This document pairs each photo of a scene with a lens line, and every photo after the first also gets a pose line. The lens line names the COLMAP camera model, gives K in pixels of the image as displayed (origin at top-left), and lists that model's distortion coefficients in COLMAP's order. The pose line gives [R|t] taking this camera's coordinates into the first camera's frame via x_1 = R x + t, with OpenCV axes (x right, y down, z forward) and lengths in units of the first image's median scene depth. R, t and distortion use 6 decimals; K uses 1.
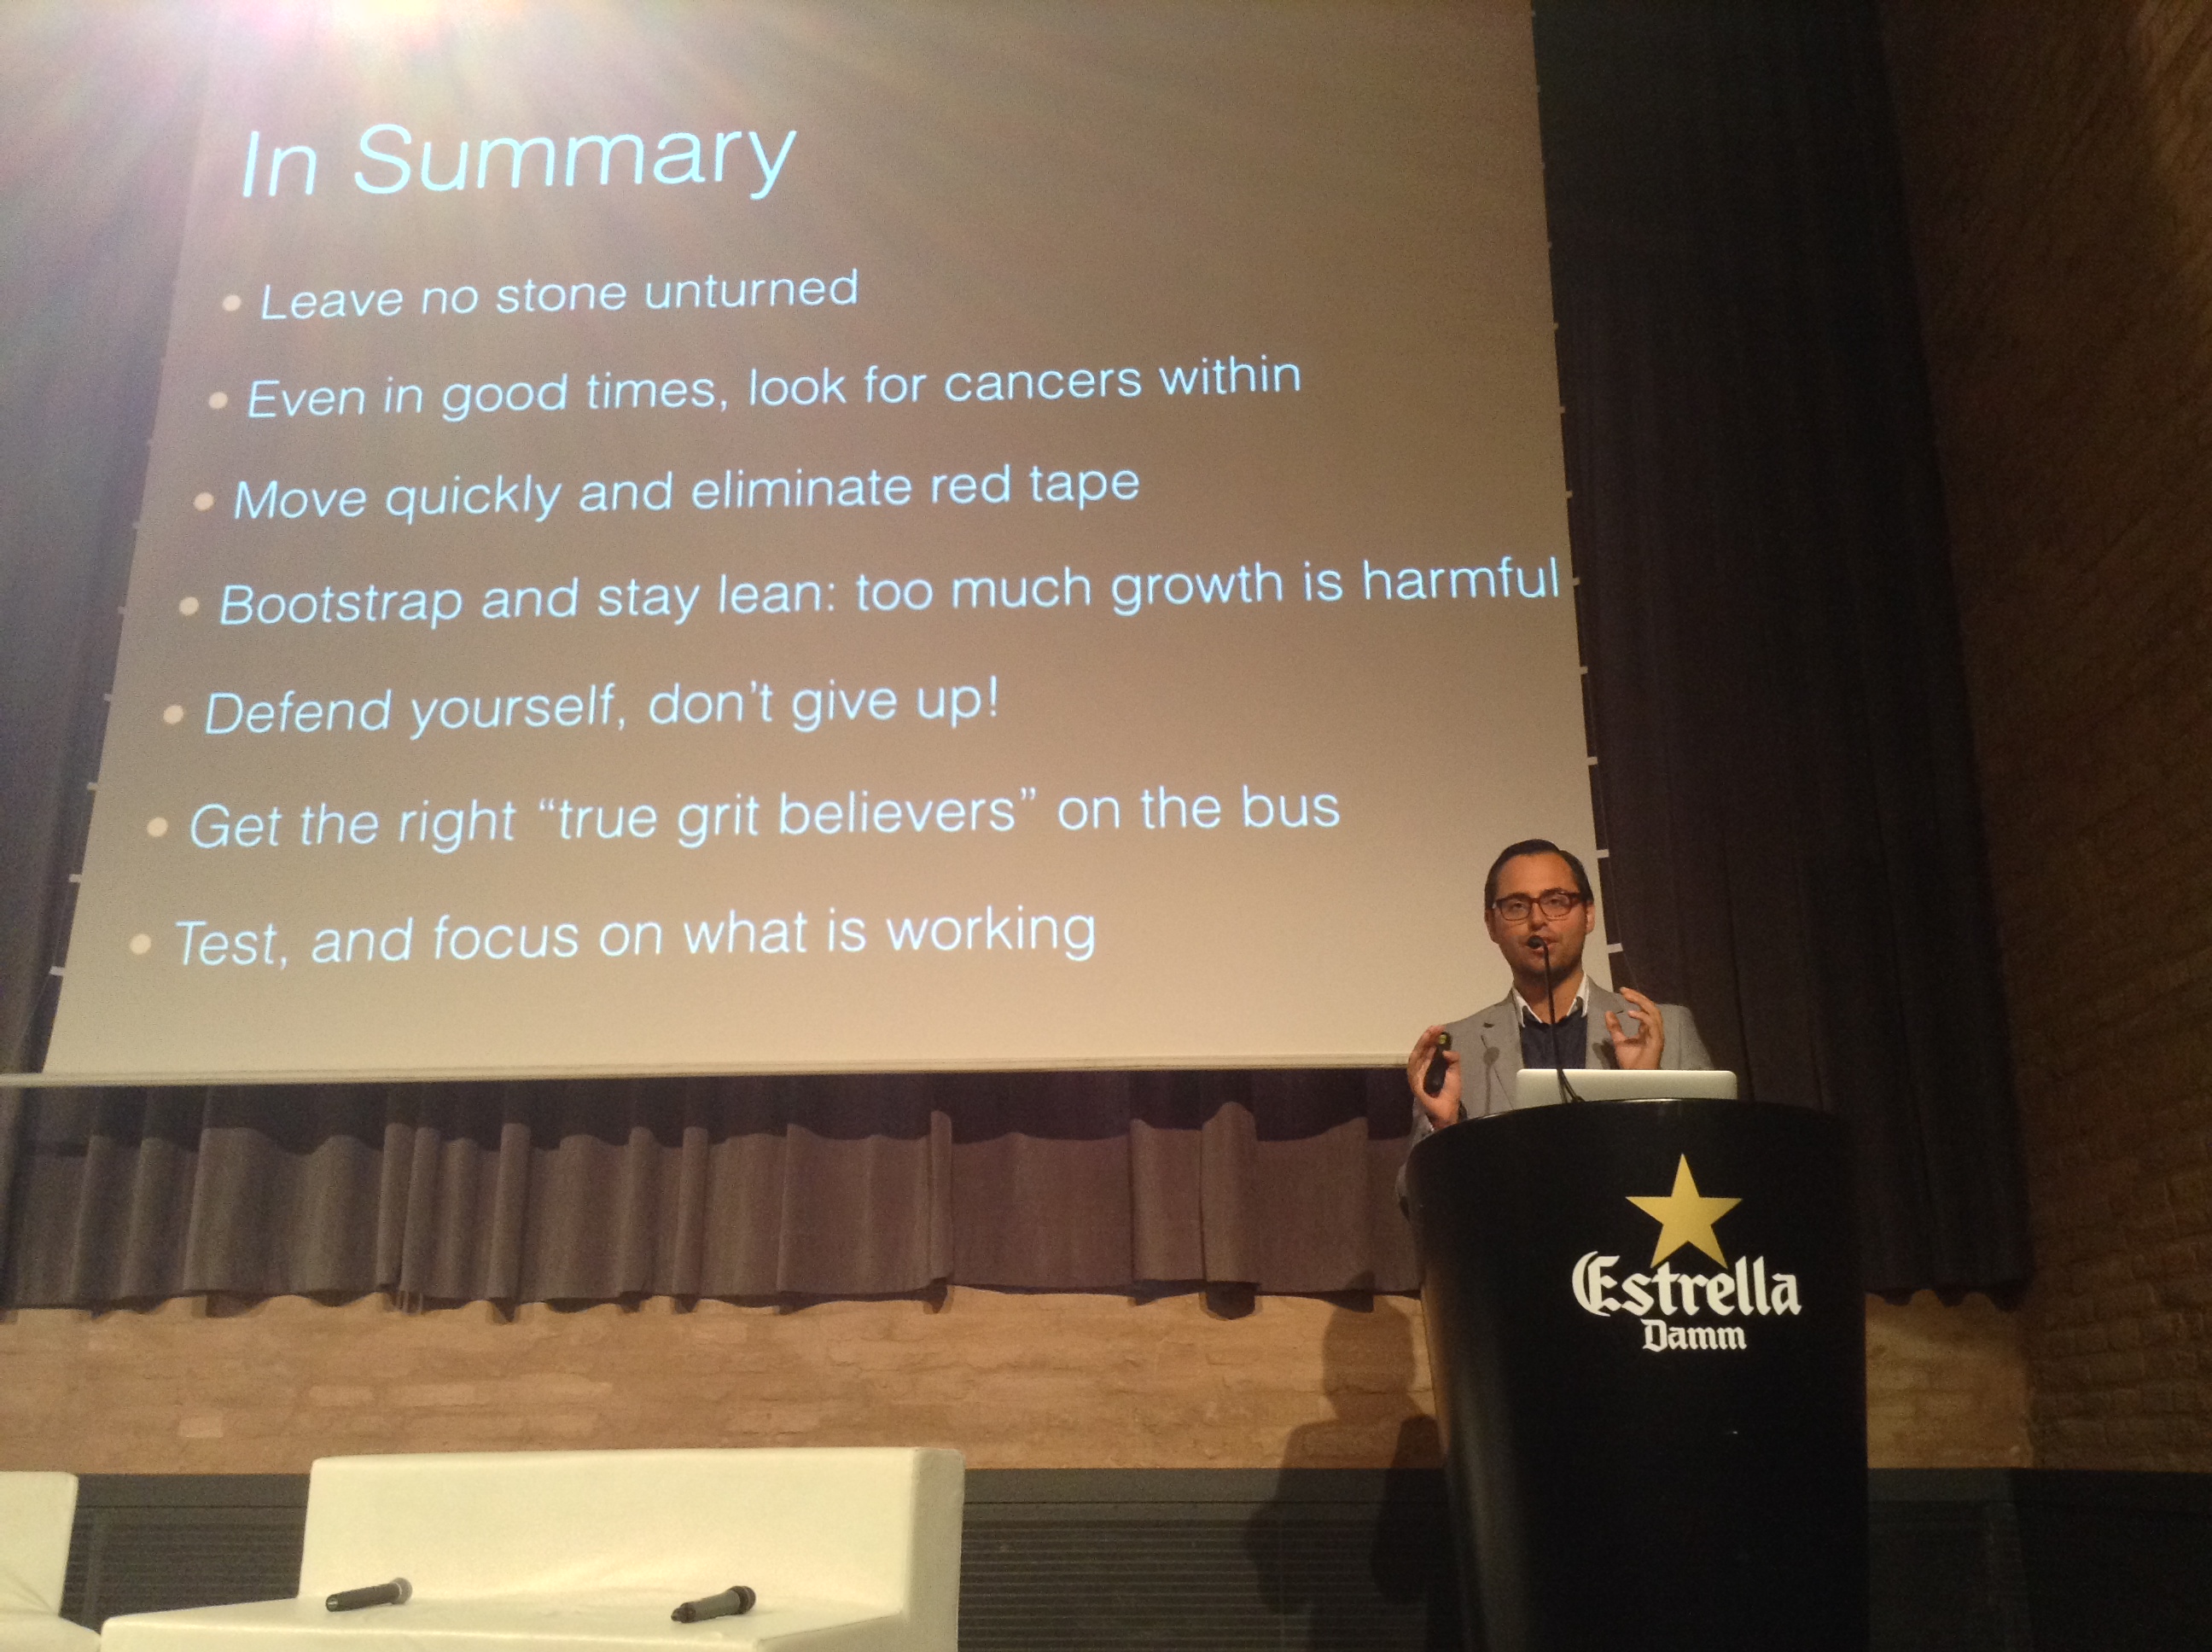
lens RADIAL K [[2076.7, 0, 1190.4], [0, 2076.7, 743.1], [0, 0, 1]] dist [0.113248, -0.239474]
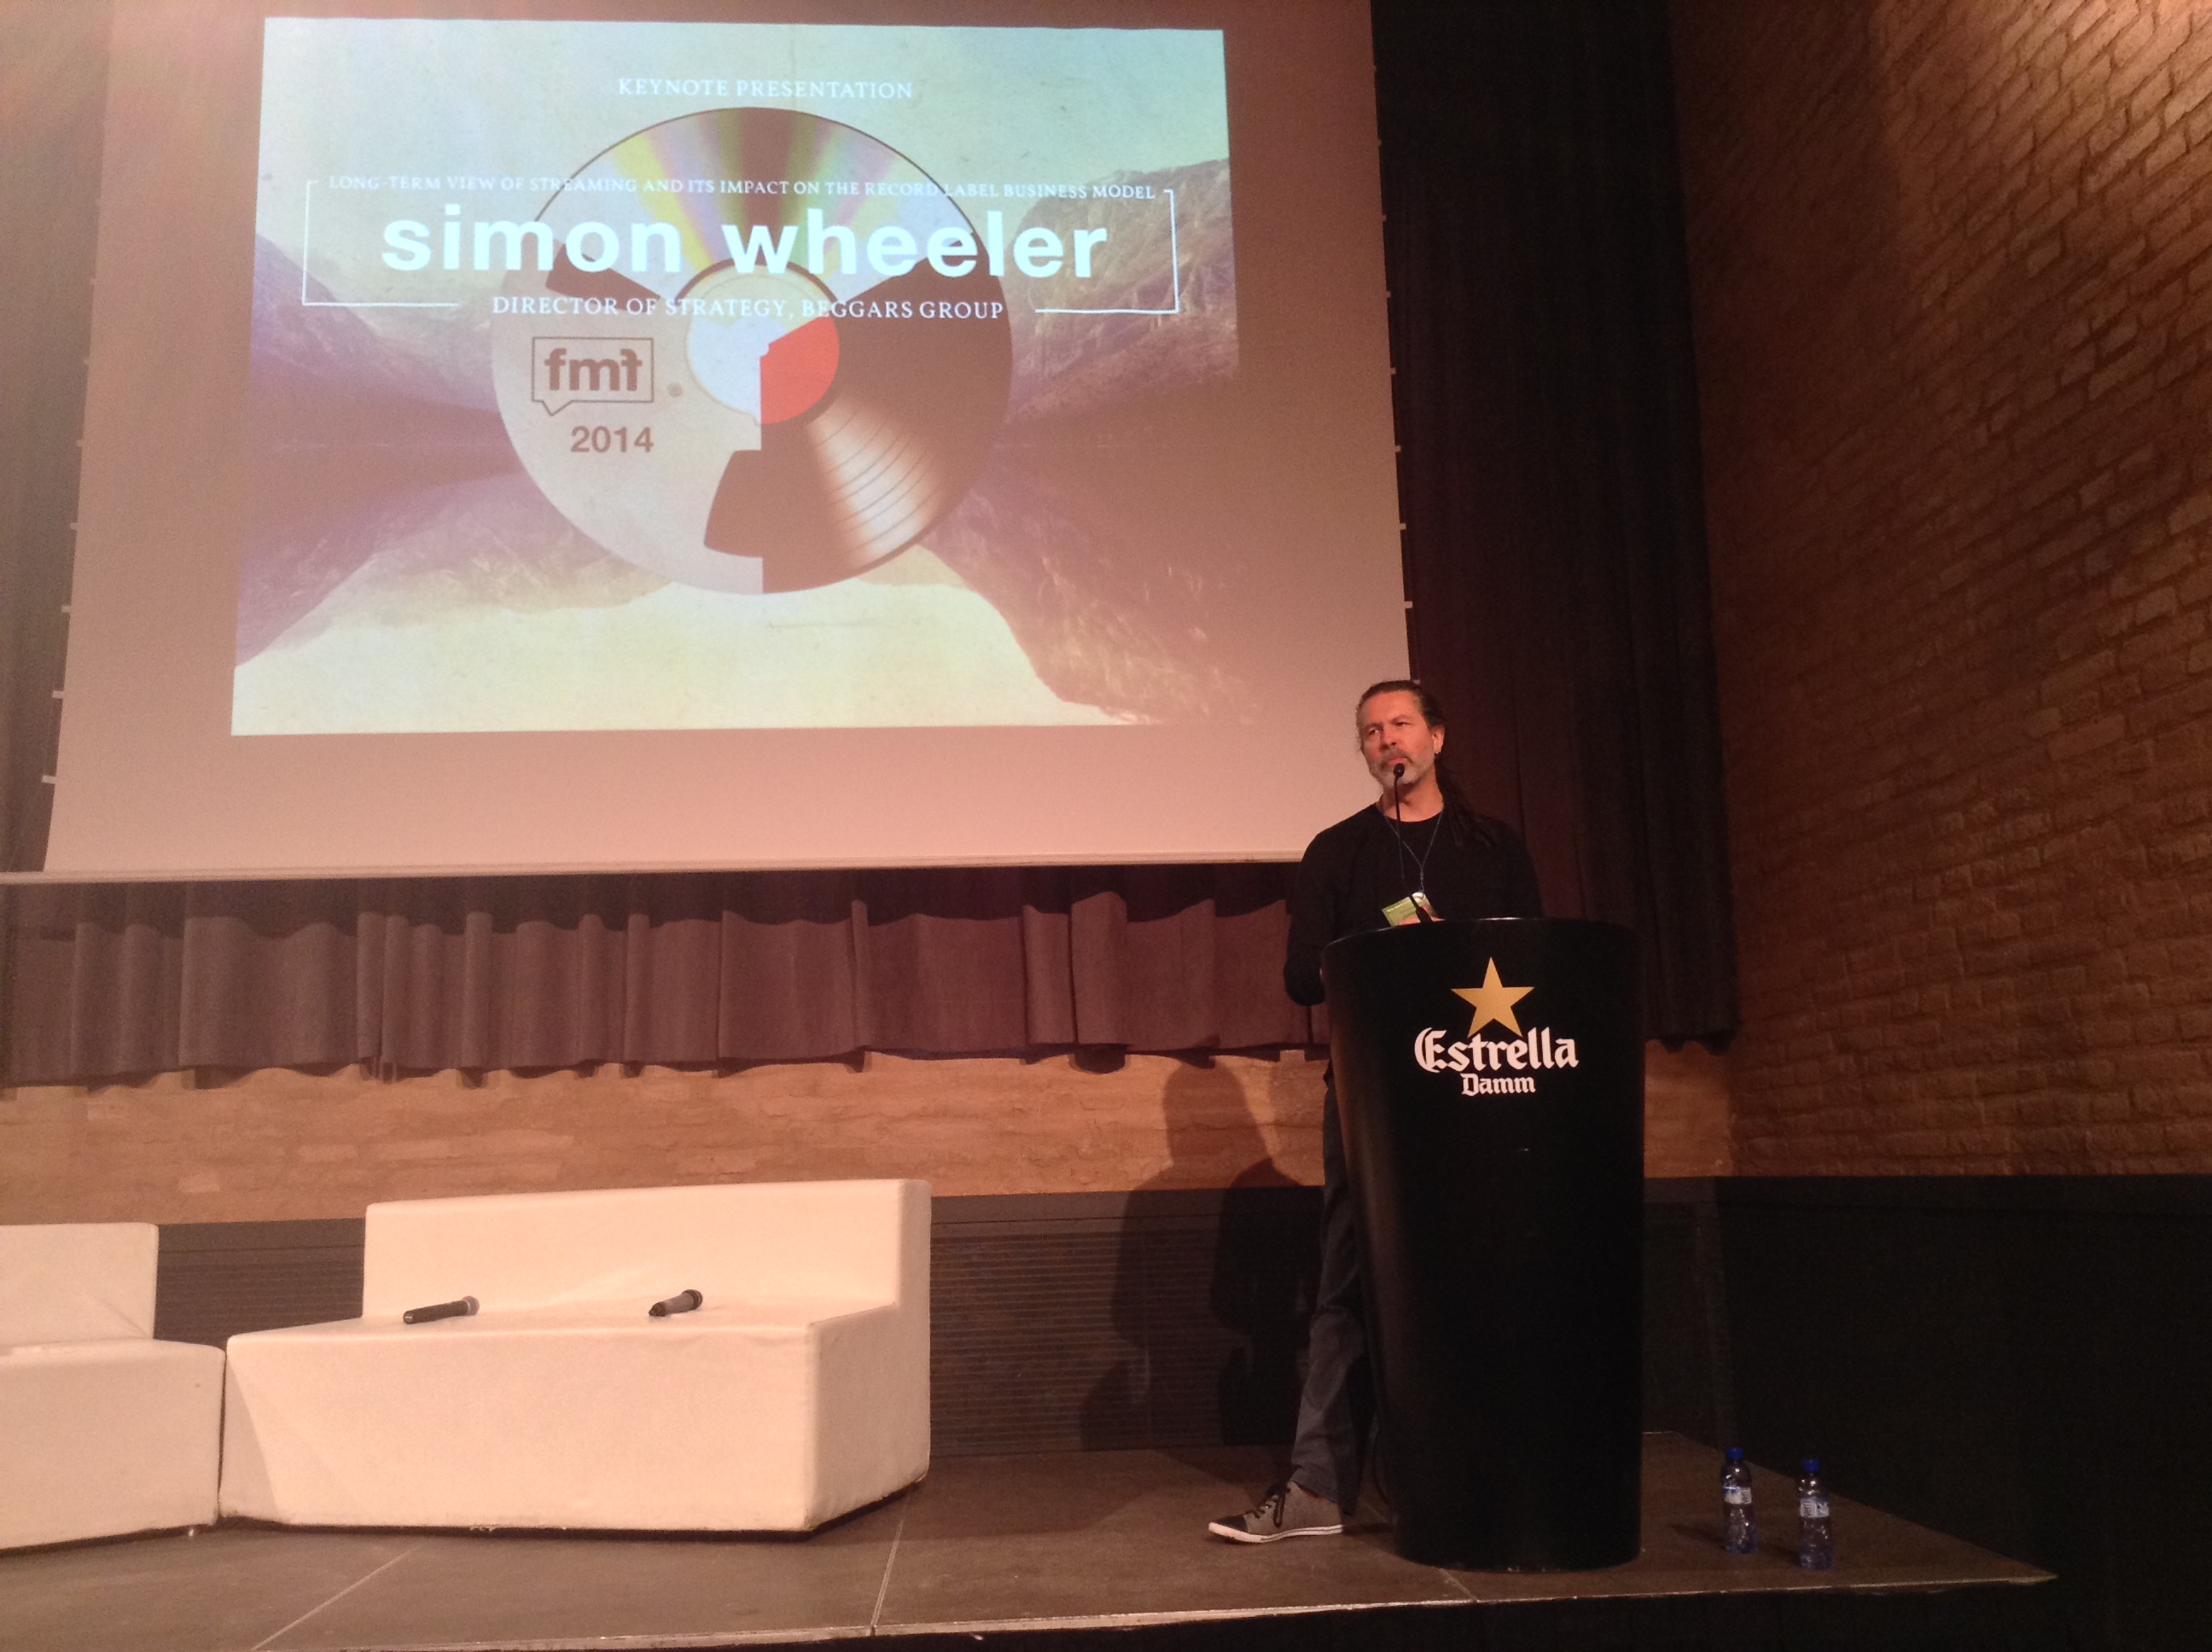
lens RADIAL K [[2076.7, 0, 1190.4], [0, 2076.7, 743.1], [0, 0, 1]] dist [0.113248, -0.239474]
pose [[0.991842, 0.002049, 0.127456, -0.083484], [-0.017074, 0.992997, 0.116899, -0.055413], [-0.126323, -0.118121, 0.984931, -0.168362]]
